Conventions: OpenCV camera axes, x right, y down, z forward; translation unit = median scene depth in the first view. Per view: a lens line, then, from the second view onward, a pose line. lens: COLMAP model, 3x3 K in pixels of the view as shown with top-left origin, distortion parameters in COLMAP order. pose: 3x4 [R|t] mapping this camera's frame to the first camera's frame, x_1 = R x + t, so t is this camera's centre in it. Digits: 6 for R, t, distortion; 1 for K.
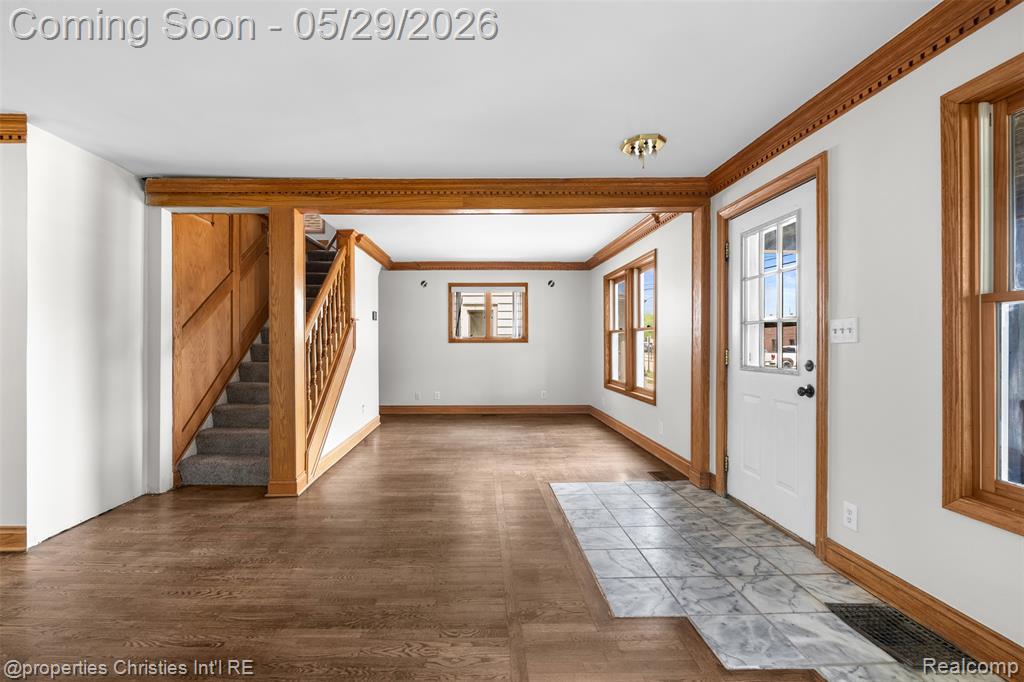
lens RADIAL K [[464.8, 0, 483.7], [0, 464.8, 344.3], [0, 0, 1]] dist [-0.002269, -0.000028]
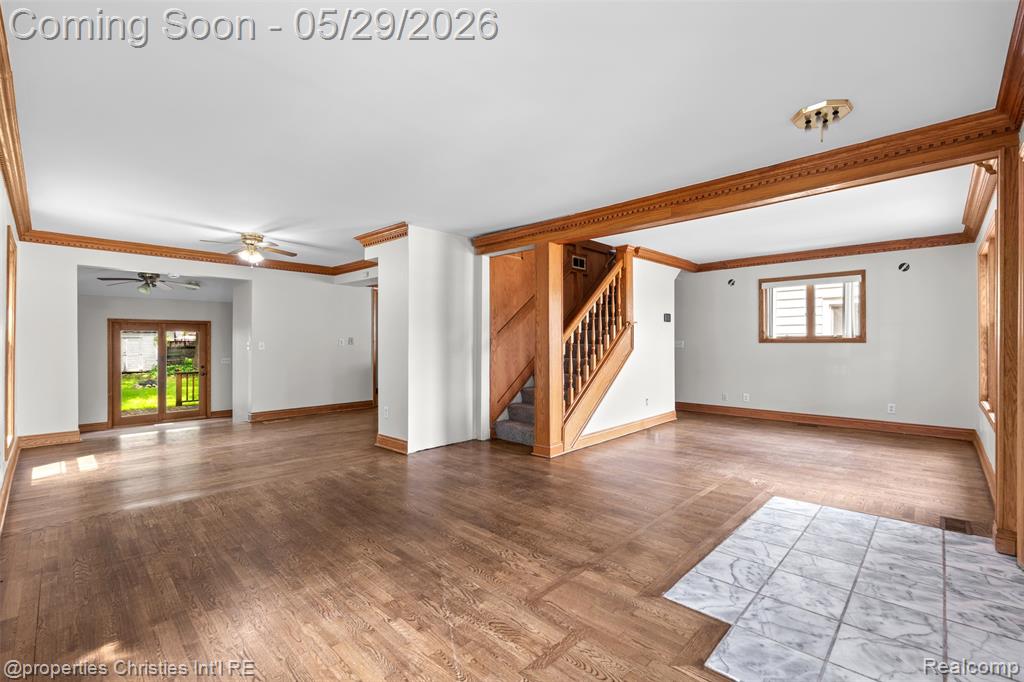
lens RADIAL K [[449.6, 0, 510.4], [0, 449.6, 343.8], [0, 0, 1]] dist [-0.002160, 0.000078]
pose [[0.713321, 0.002950, -0.700831, 0.421438], [-0.002733, 0.999995, 0.001429, -0.002410], [0.700832, 0.000896, 0.713326, -0.000211]]
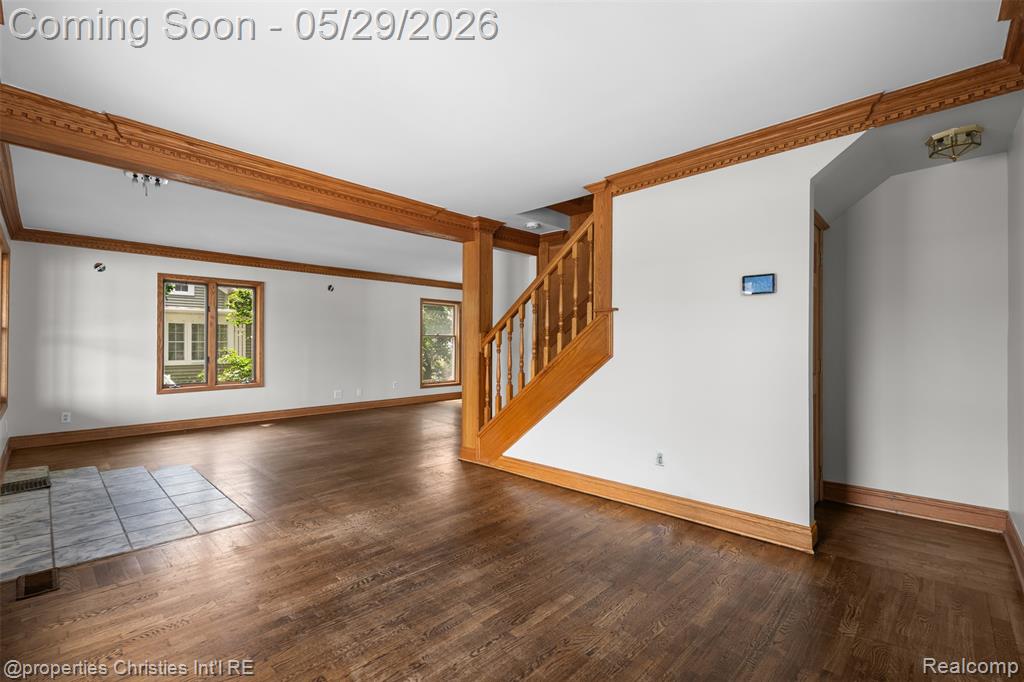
lens RADIAL K [[449.6, 0, 510.4], [0, 449.6, 343.8], [0, 0, 1]] dist [-0.002160, 0.000078]
pose [[-0.699059, 0.001149, -0.715063, 0.414881], [-0.001442, 0.999994, 0.003017, -0.008138], [0.715062, 0.003140, -0.699054, 2.003063]]
